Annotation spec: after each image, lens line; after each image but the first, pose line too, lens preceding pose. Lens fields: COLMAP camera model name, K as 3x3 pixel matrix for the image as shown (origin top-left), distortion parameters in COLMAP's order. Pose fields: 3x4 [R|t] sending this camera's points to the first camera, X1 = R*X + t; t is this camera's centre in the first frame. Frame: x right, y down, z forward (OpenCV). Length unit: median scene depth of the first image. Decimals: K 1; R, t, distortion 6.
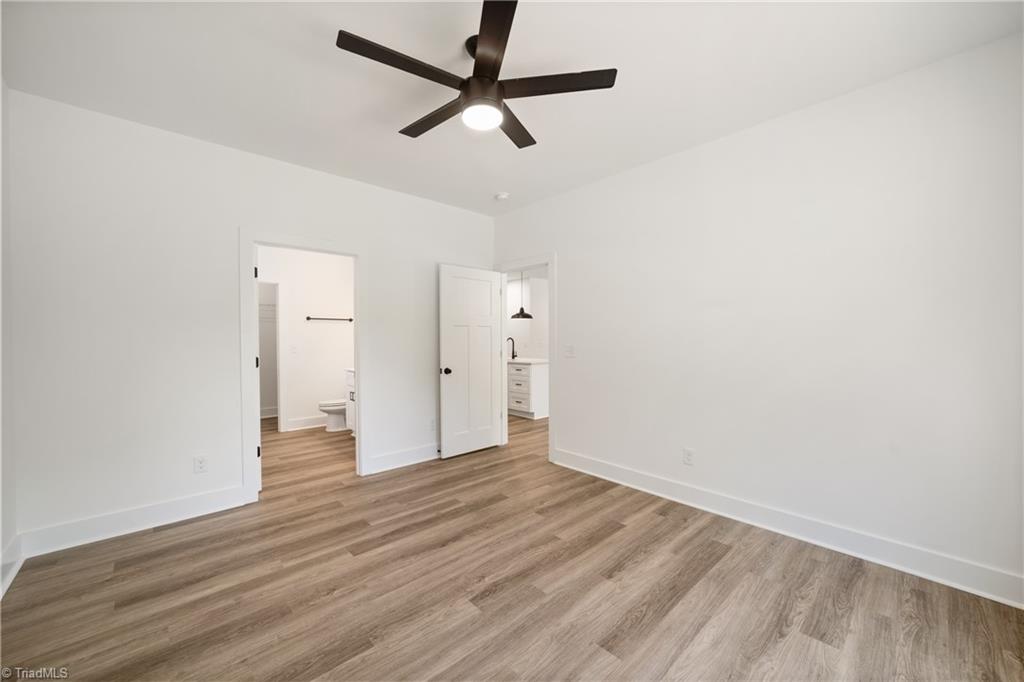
lens RADIAL K [[393.6, 0, 522.3], [0, 393.6, 340.2], [0, 0, 1]] dist [-0.010373, 0.000637]
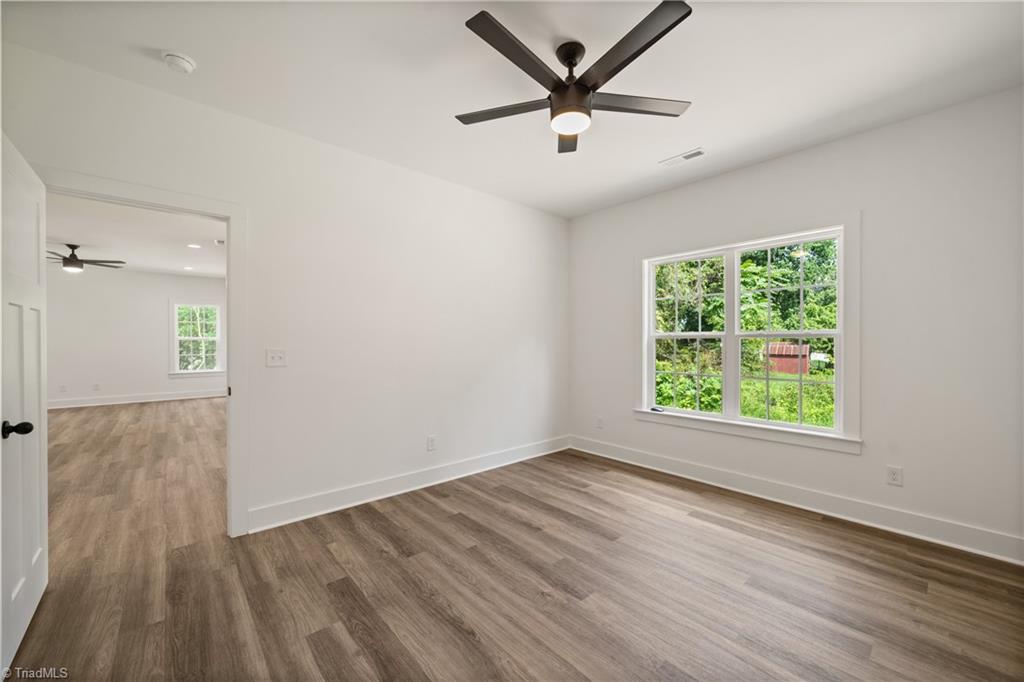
lens RADIAL K [[393.8, 0, 522.1], [0, 393.8, 344.2], [0, 0, 1]] dist [-0.014789, 0.003724]
pose [[0.014124, -0.007617, 0.999871, -0.937288], [0.001012, 0.999971, 0.007603, -0.000369], [-0.999900, 0.000904, 0.014131, 0.937455]]
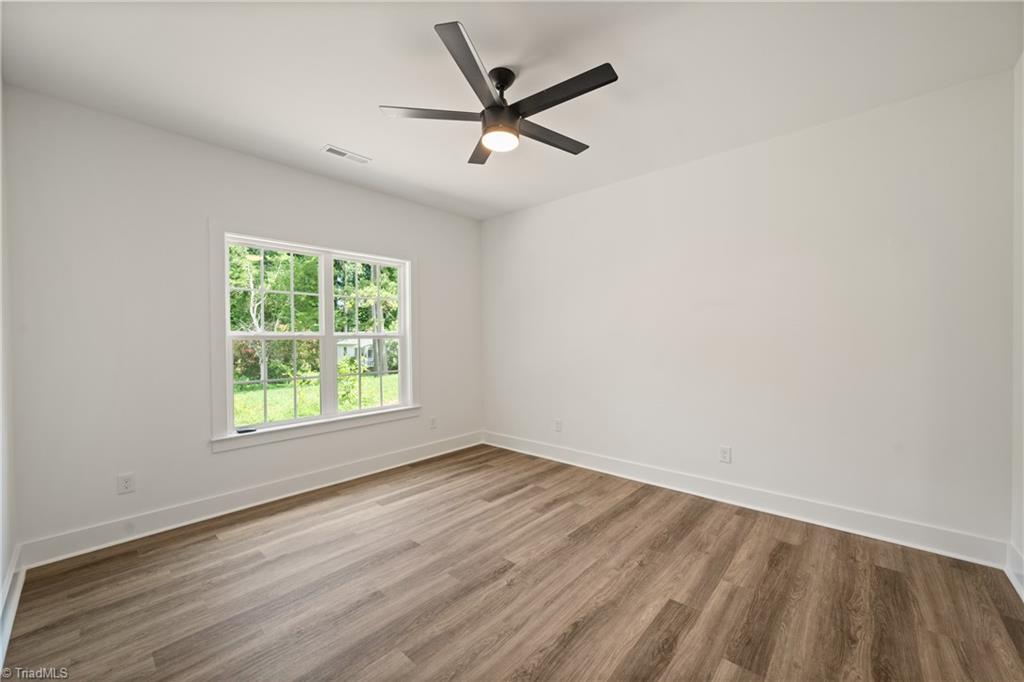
lens RADIAL K [[393.8, 0, 522.1], [0, 393.8, 344.2], [0, 0, 1]] dist [-0.014789, 0.003724]
pose [[-0.995385, 0.010922, -0.095339, -0.041160], [0.009470, 0.999832, 0.015662, -0.007536], [0.095494, 0.014687, -0.995322, 1.776351]]
